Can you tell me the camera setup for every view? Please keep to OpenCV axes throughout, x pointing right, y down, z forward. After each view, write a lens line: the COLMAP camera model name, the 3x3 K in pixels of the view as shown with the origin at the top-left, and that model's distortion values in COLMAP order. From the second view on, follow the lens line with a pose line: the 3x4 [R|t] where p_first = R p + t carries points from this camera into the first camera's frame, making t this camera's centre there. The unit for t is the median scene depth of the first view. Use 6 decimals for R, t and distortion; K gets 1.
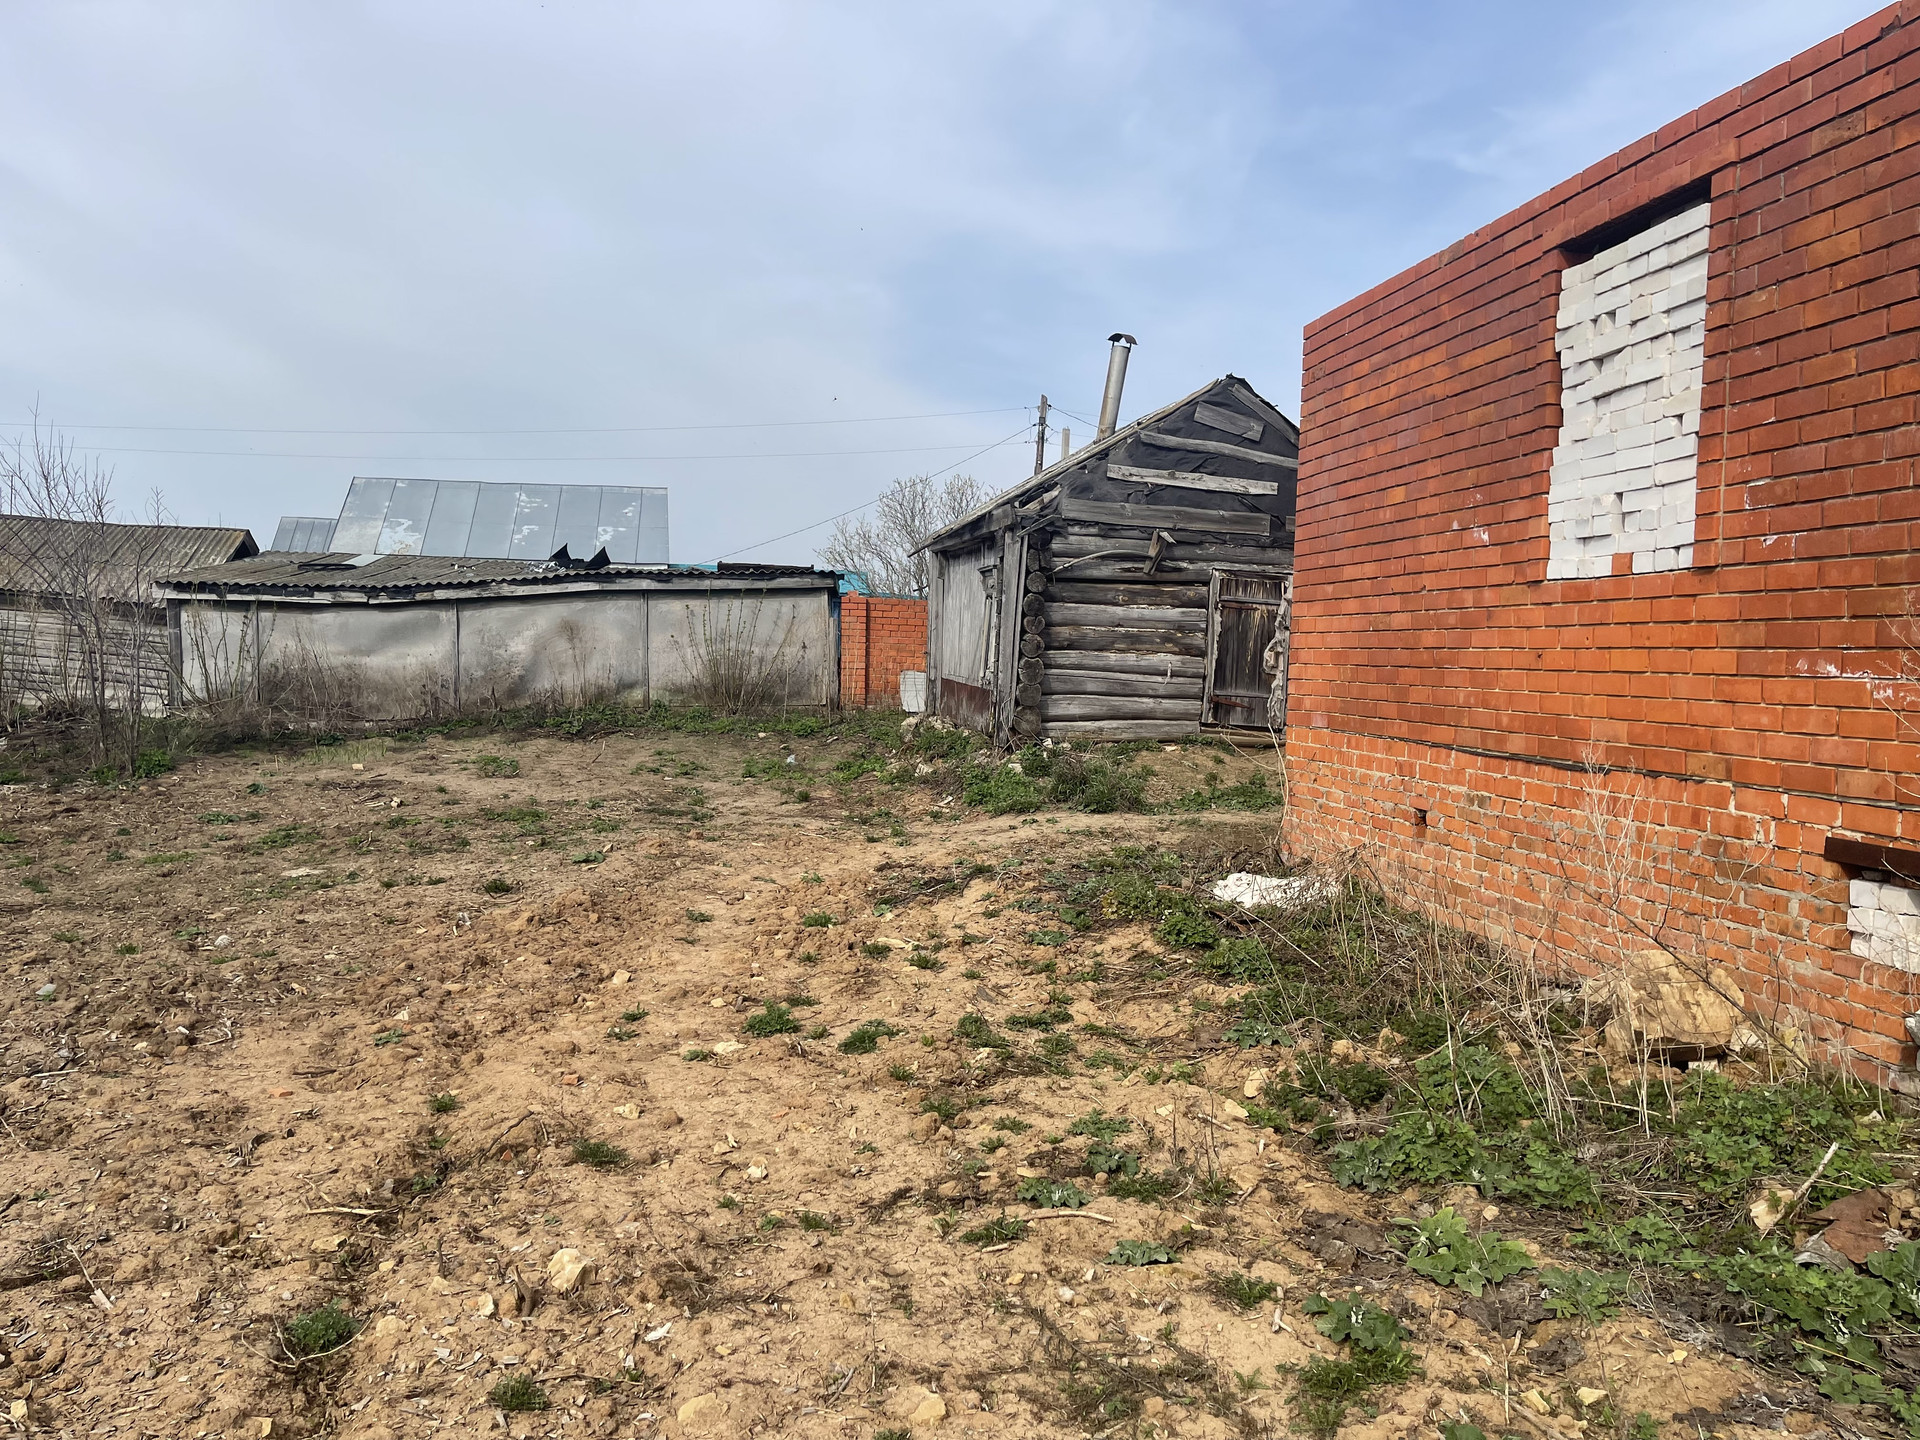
lens RADIAL K [[1453.2, 0, 969.0], [0, 1453.2, 725.5], [0, 0, 1]] dist [0.048593, -0.055110]
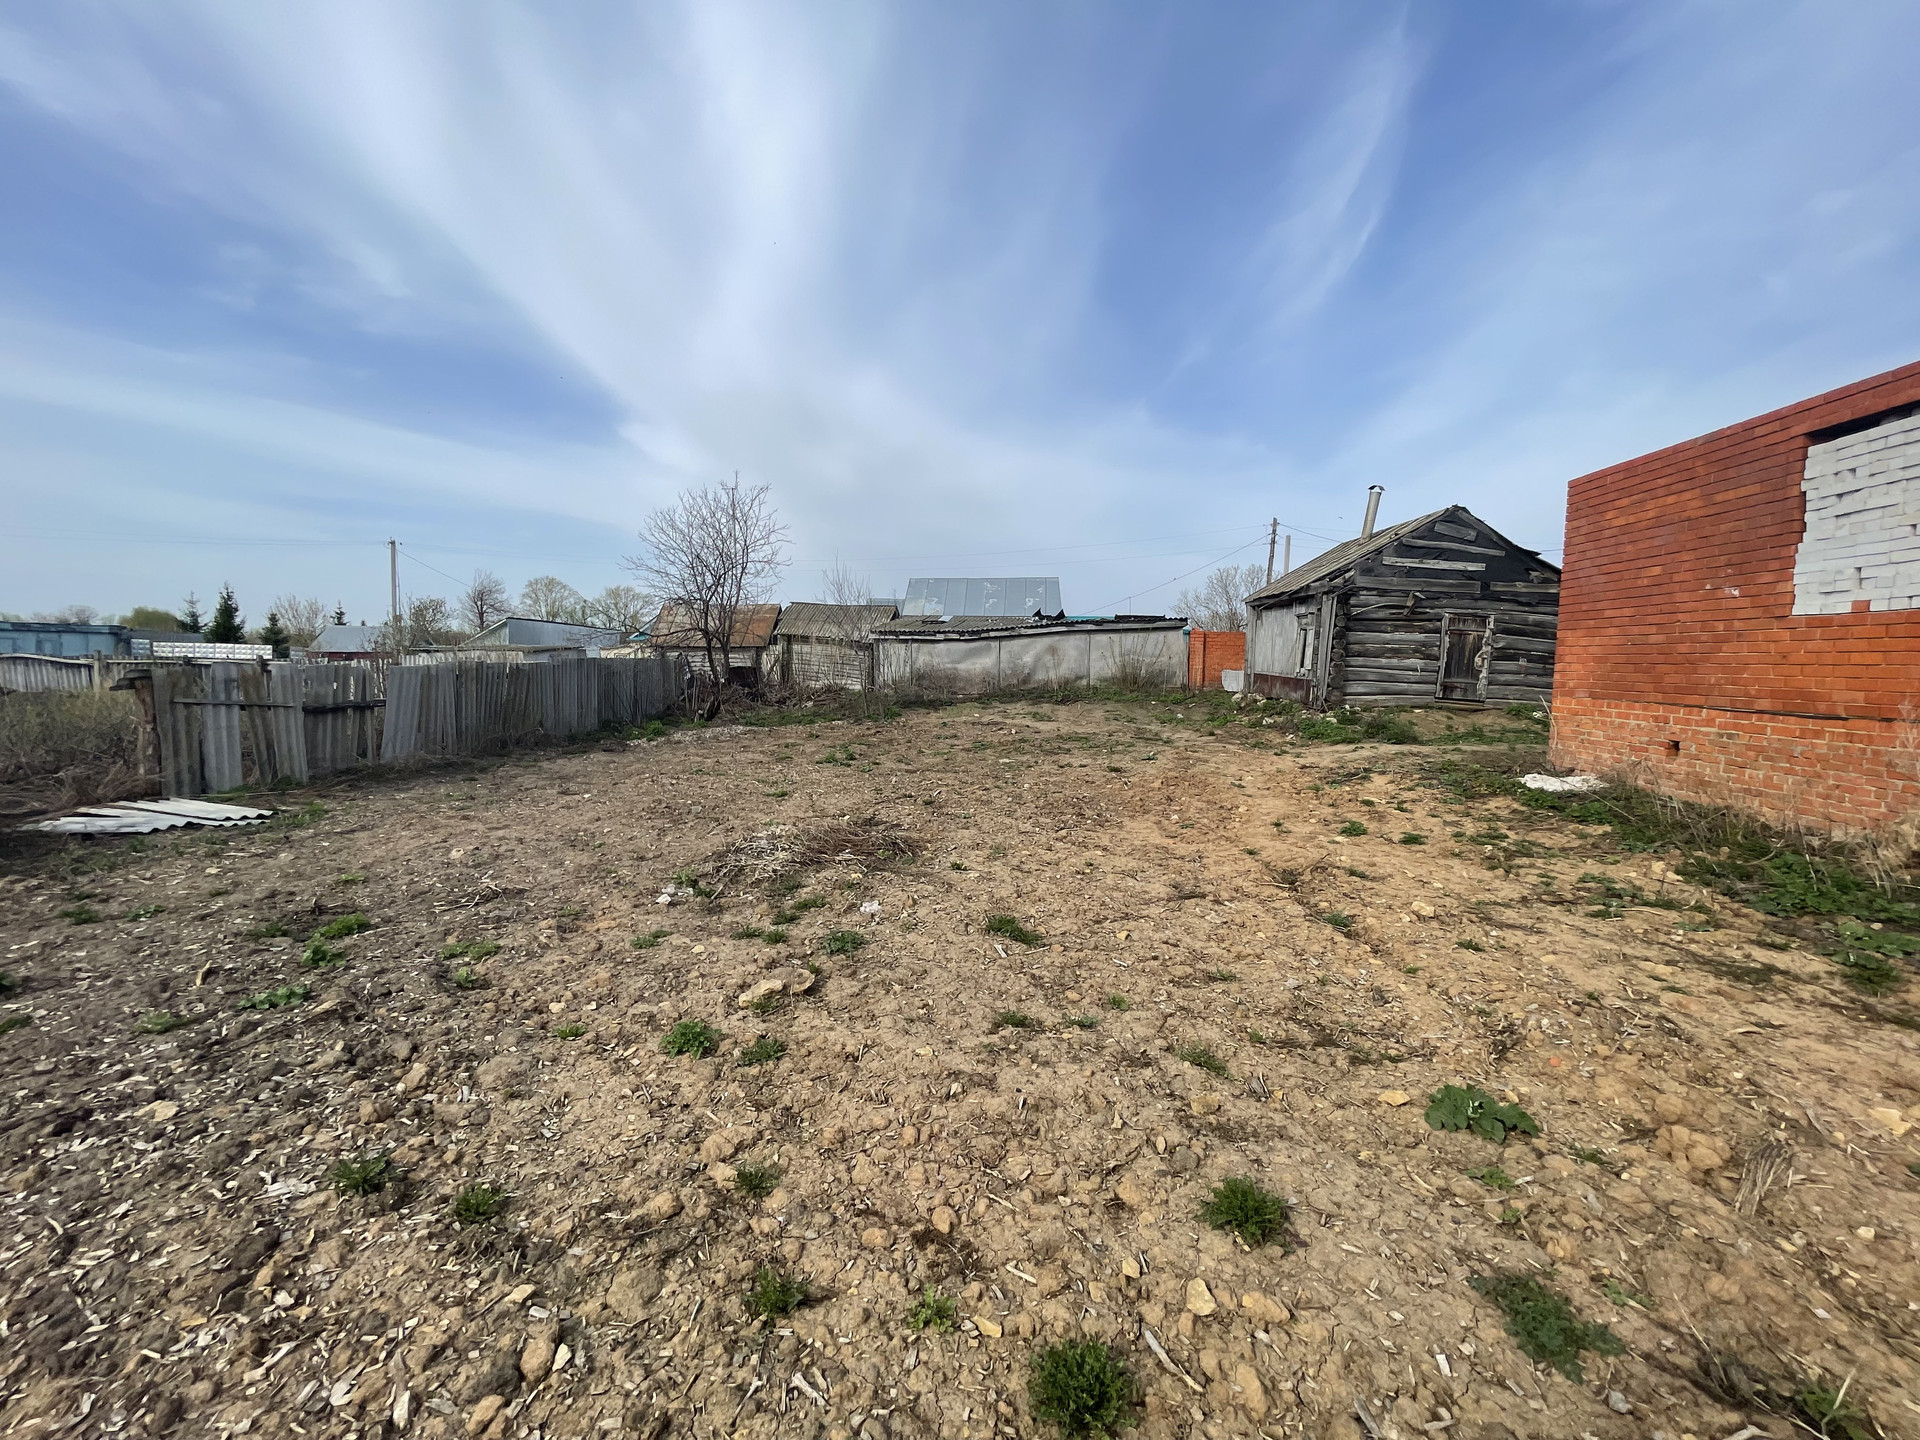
lens RADIAL K [[776.9, 0, 944.1], [0, 776.9, 713.6], [0, 0, 1]] dist [-0.004400, 0.000339]
pose [[0.958779, 0.011704, -0.283910, -0.309561], [-0.007089, 0.999826, 0.017278, 0.013012], [0.284063, -0.014553, 0.958695, -0.210912]]
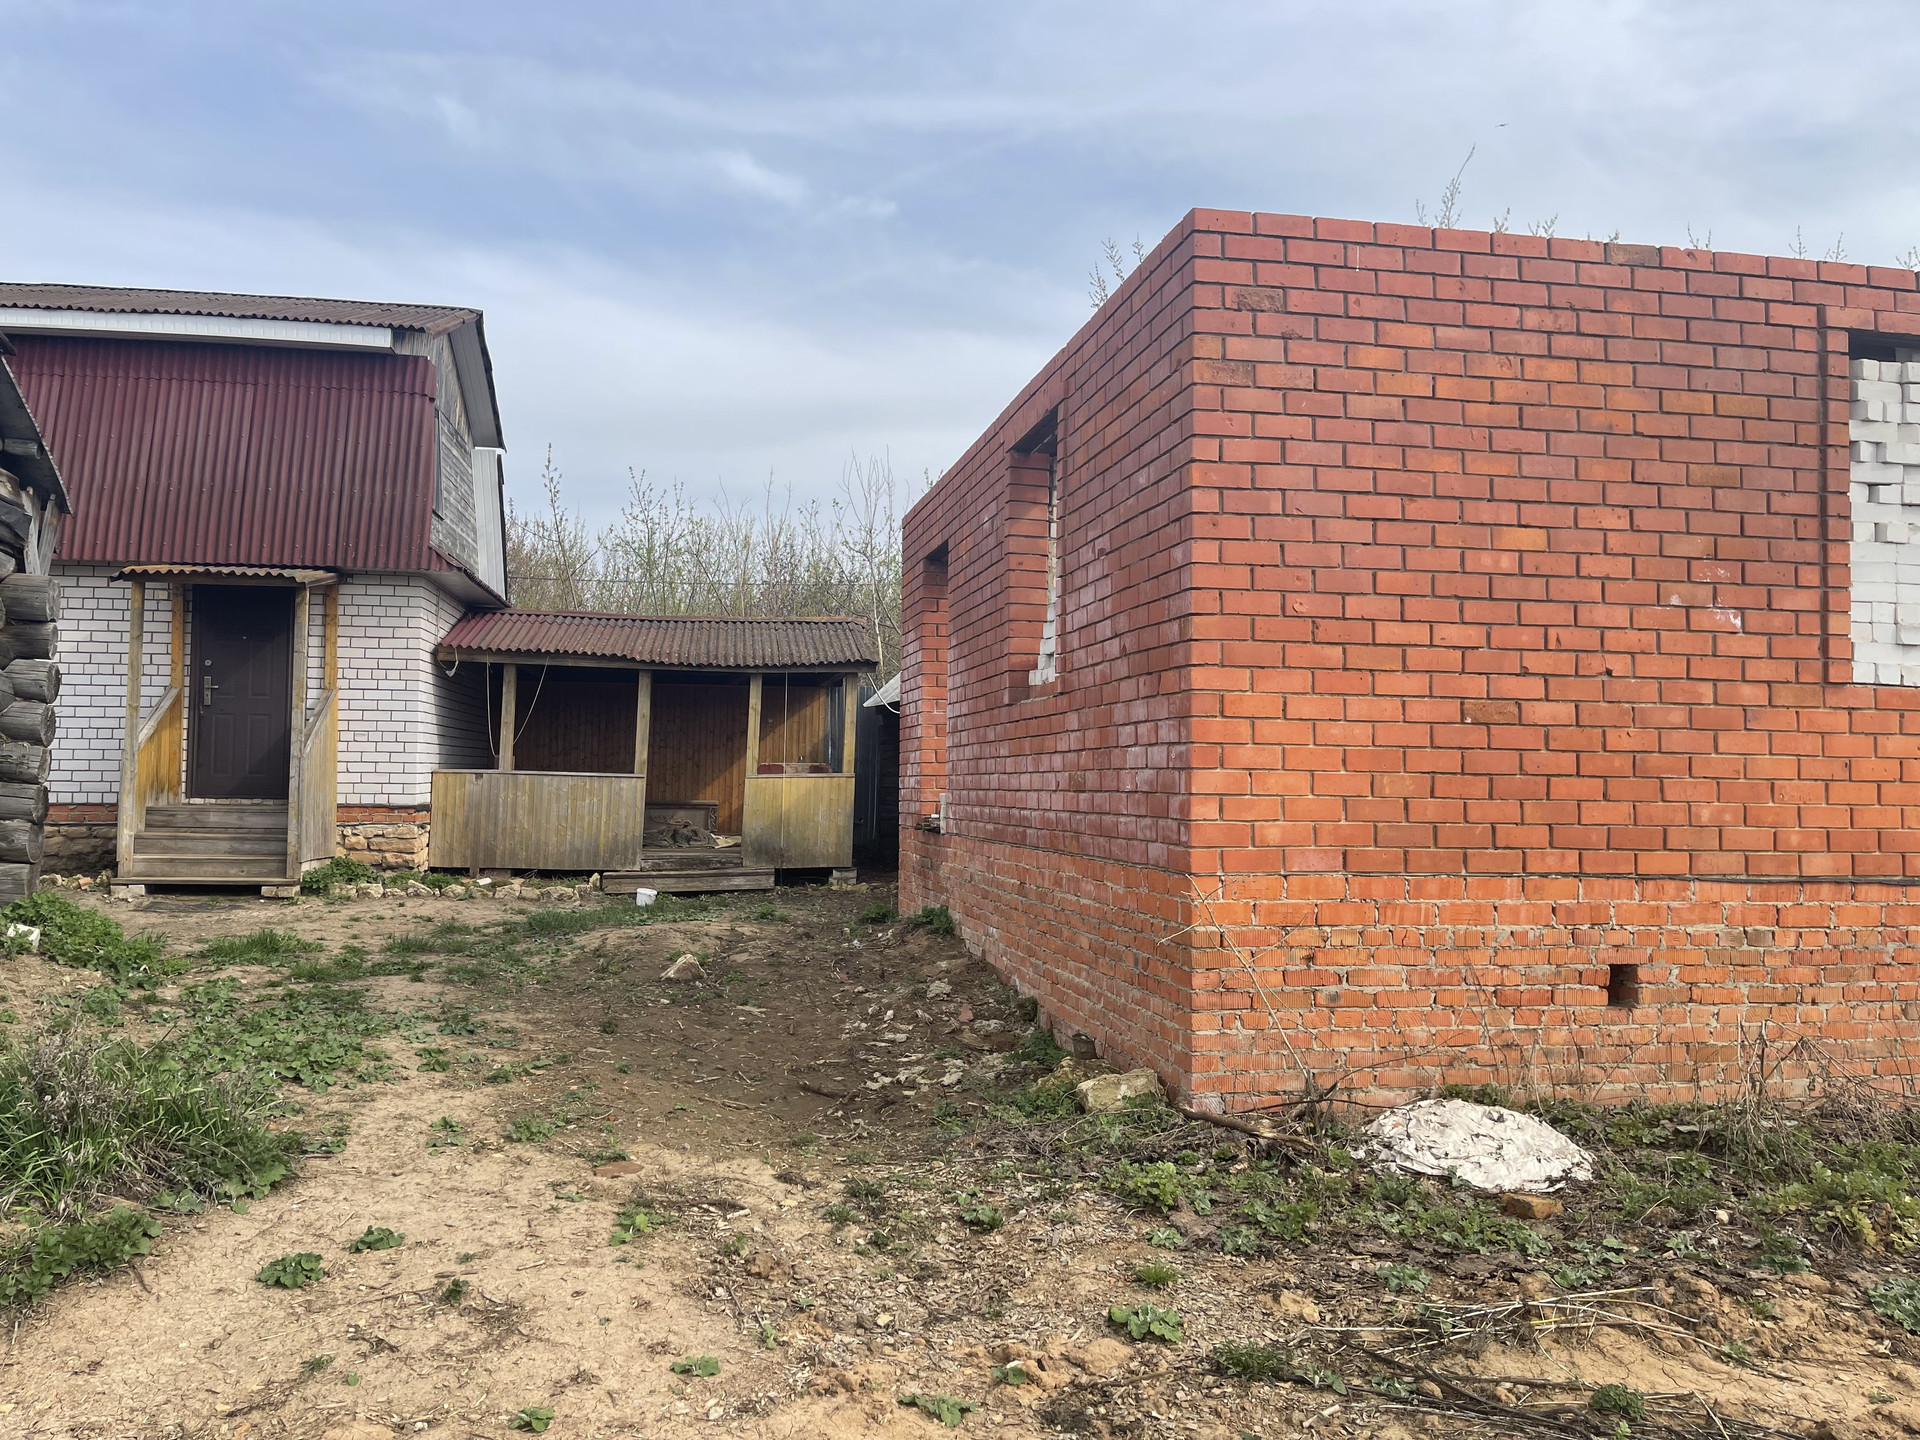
lens RADIAL K [[1453.2, 0, 953.3], [0, 1453.2, 724.5], [0, 0, 1]] dist [0.048593, -0.055110]
pose [[-0.013338, 0.009808, 0.999863, -0.460318], [0.031422, 0.999462, -0.009384, -0.072903], [-0.999417, 0.031293, -0.013639, 1.393310]]
